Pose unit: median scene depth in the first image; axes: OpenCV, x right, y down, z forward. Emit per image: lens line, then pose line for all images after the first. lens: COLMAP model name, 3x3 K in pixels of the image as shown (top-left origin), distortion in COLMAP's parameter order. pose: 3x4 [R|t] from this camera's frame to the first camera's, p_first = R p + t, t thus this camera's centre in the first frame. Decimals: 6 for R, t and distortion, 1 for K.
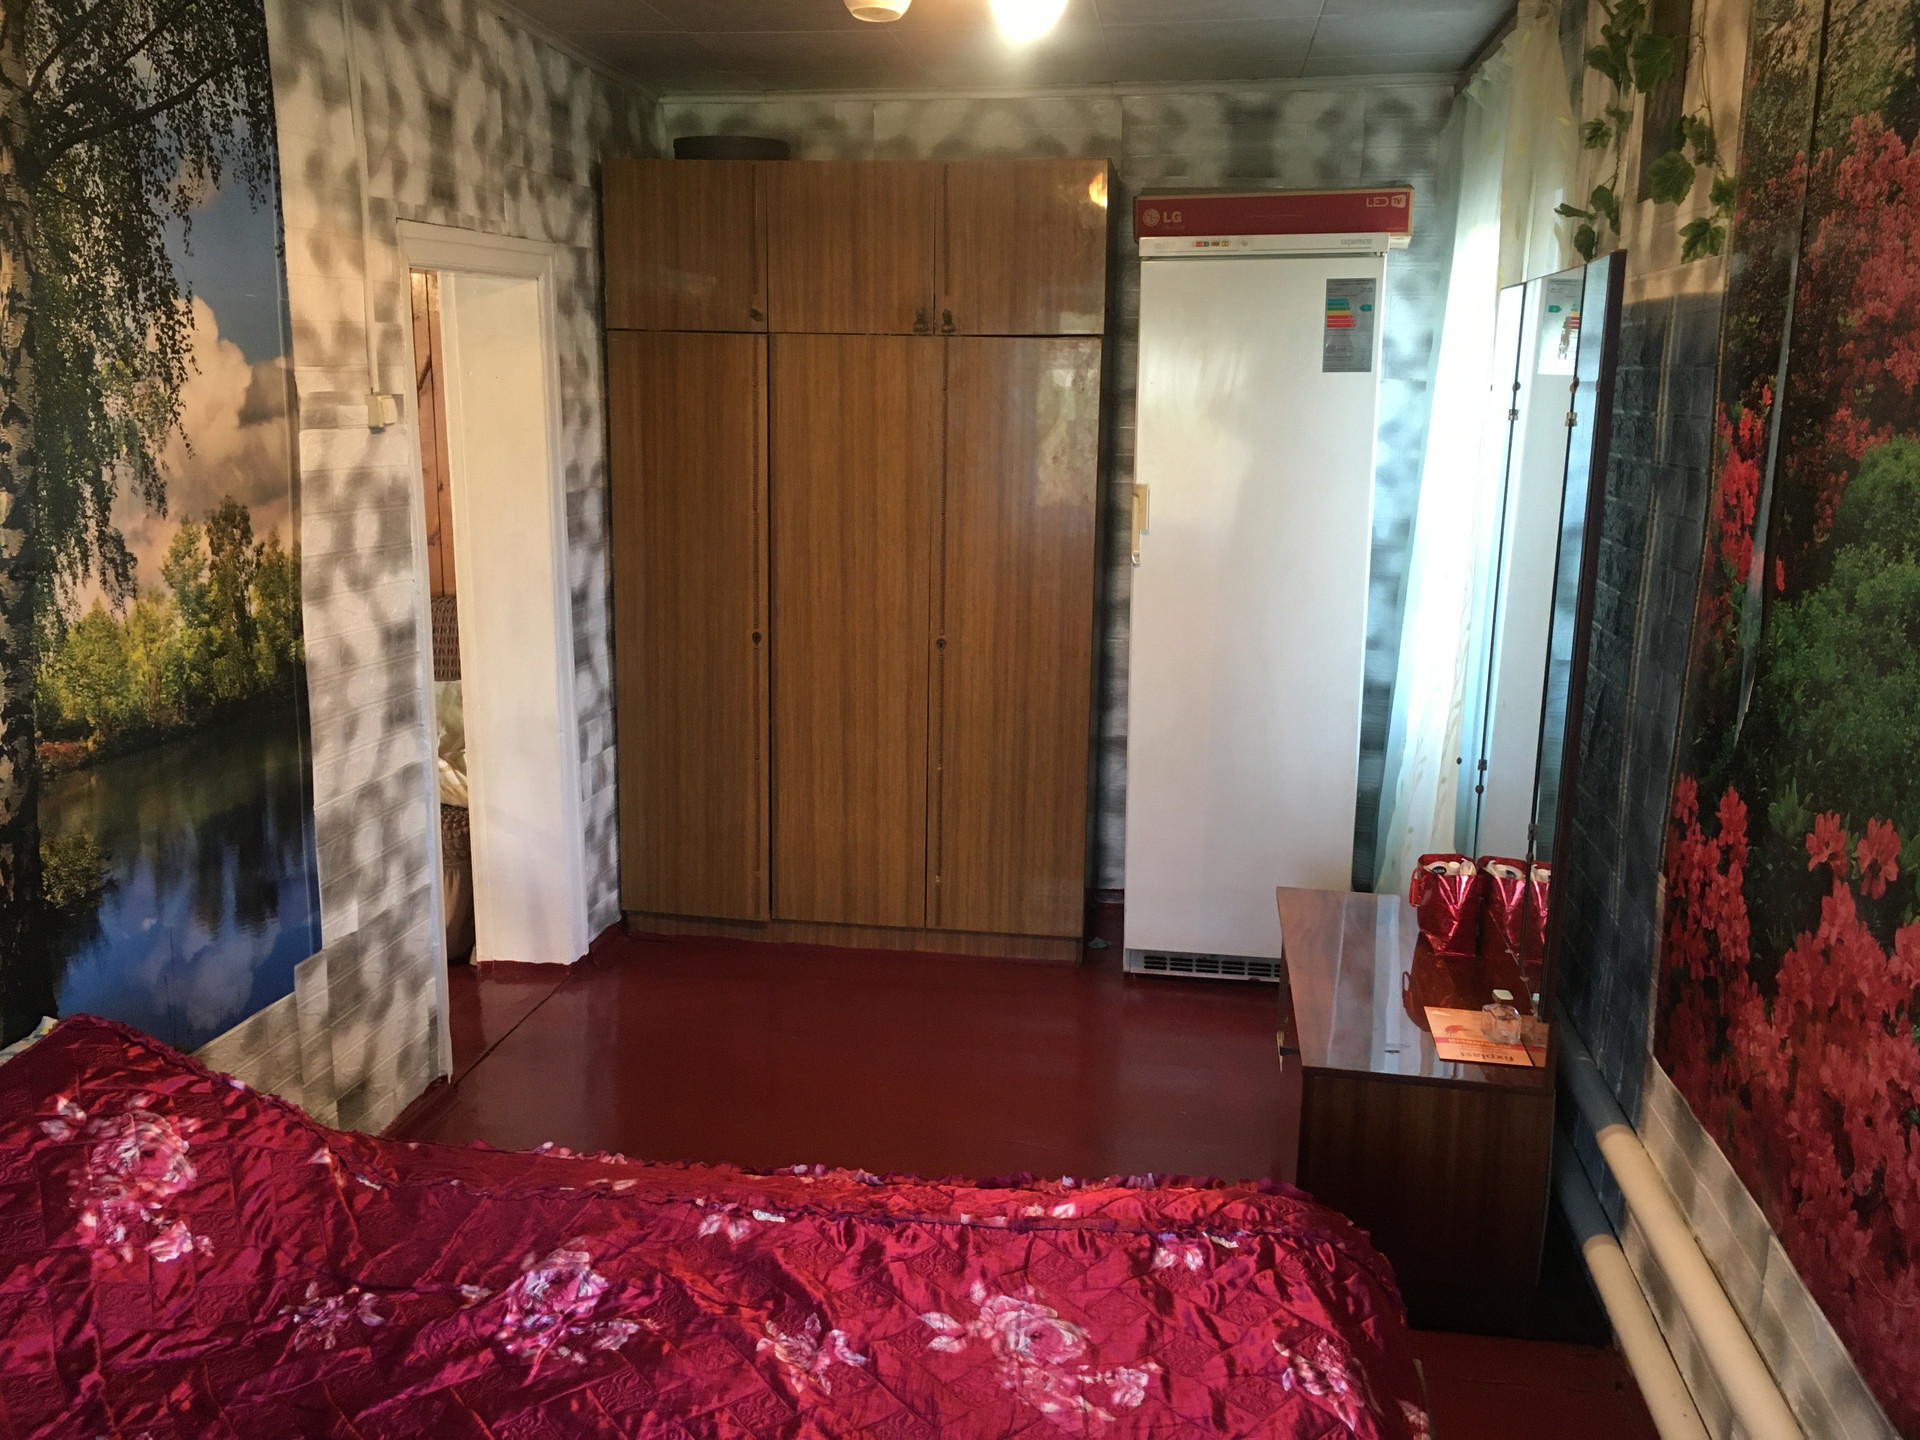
lens RADIAL K [[1636.6, 0, 955.3], [0, 1636.6, 719.3], [0, 0, 1]] dist [0.071035, -0.077272]
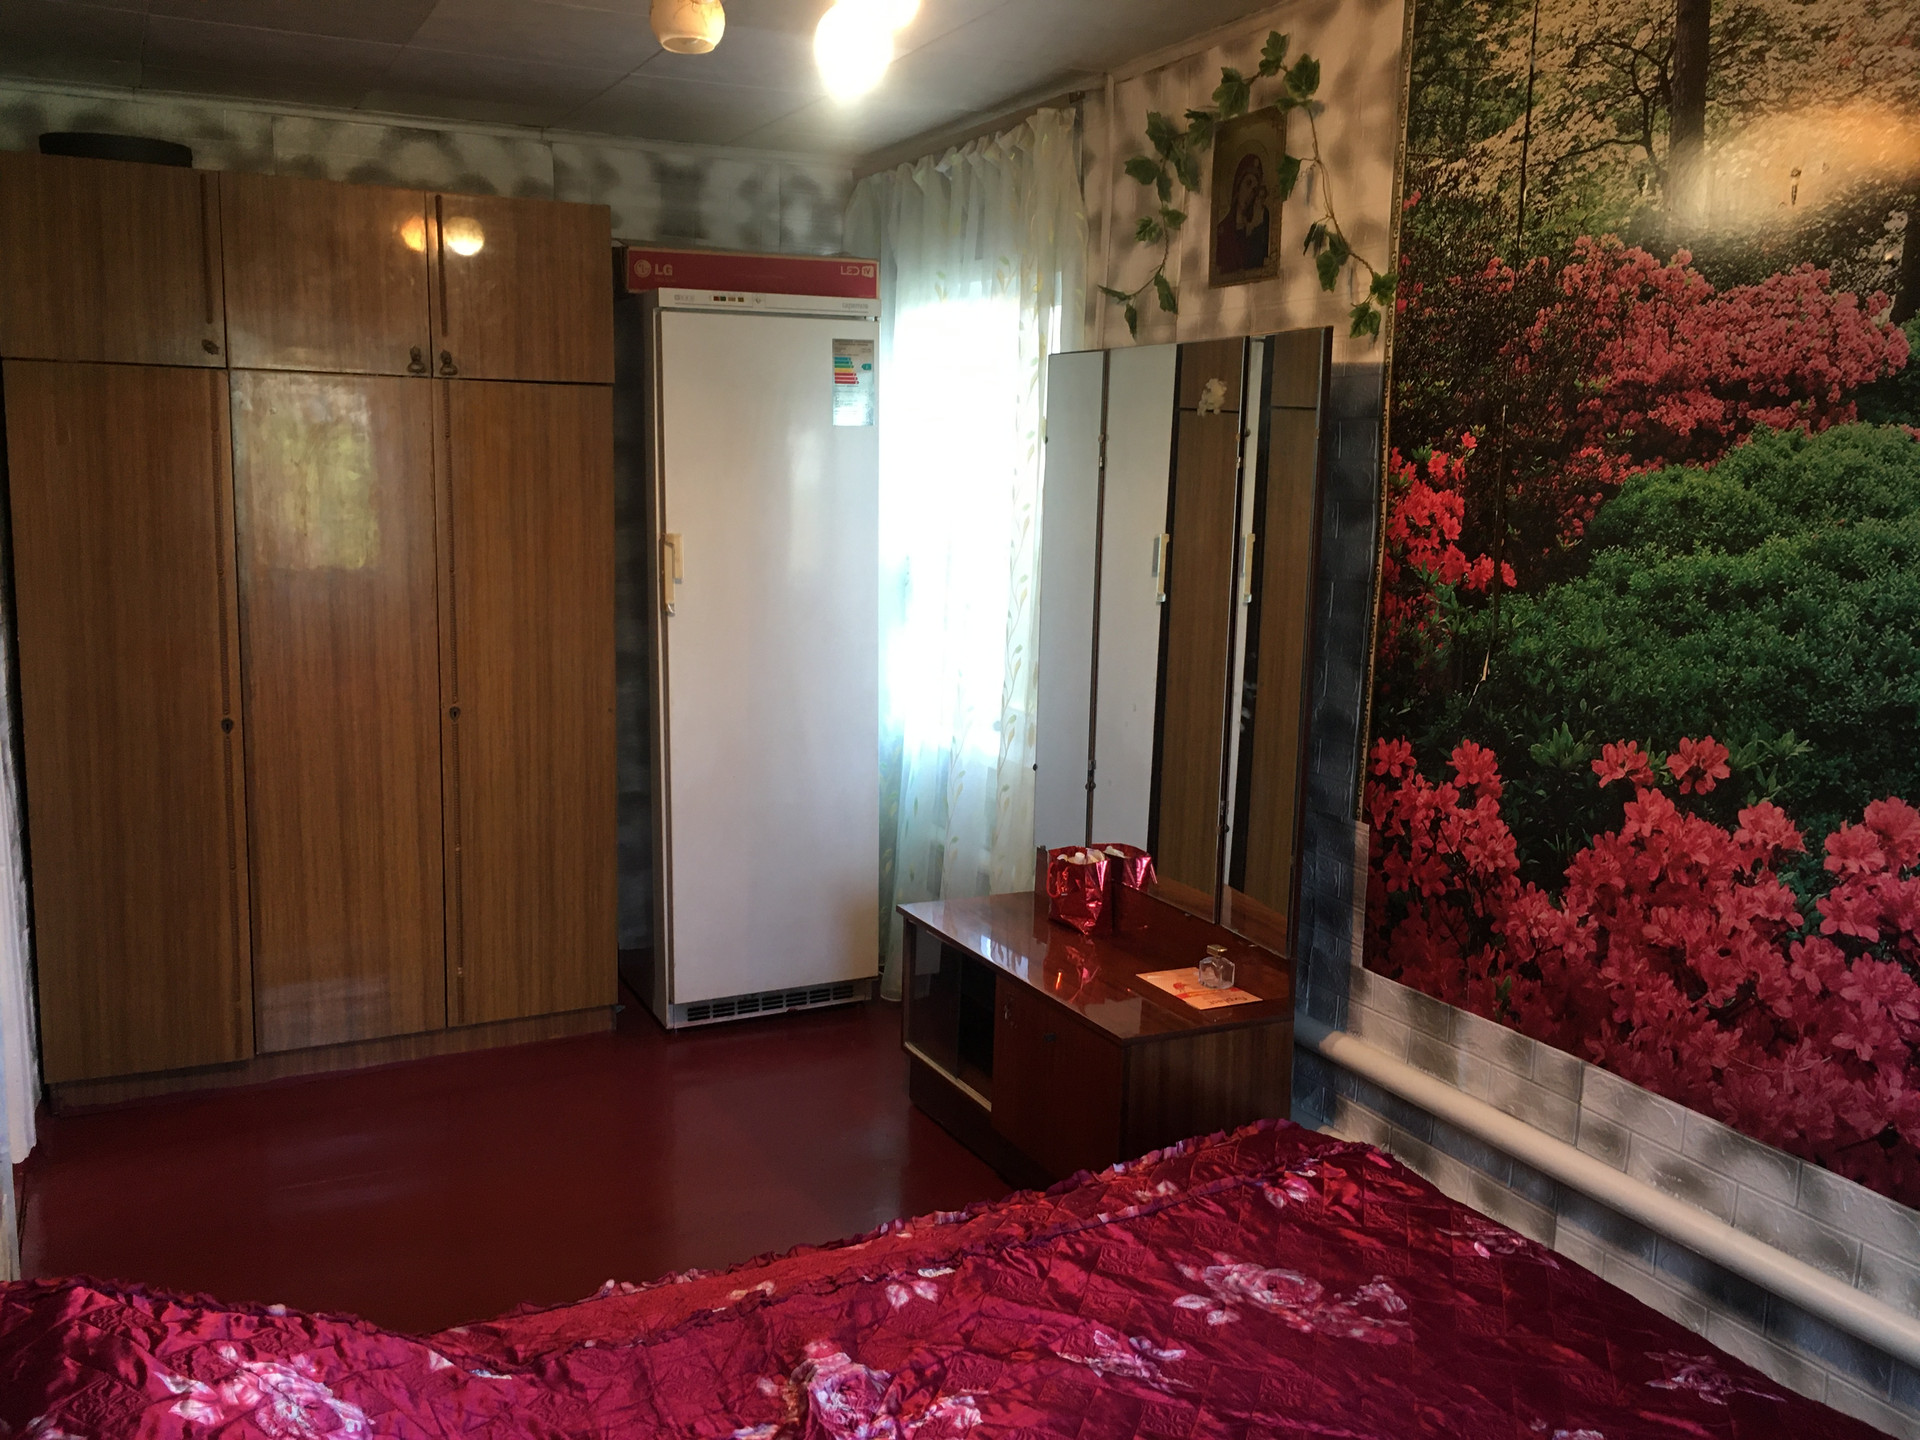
lens RADIAL K [[1636.6, 0, 960.4], [0, 1636.6, 718.5], [0, 0, 1]] dist [0.071035, -0.077272]
pose [[0.816164, -0.090221, 0.570734, -0.318944], [0.111698, 0.993739, -0.002642, -0.009173], [-0.566922, 0.065906, 0.821131, 0.087869]]
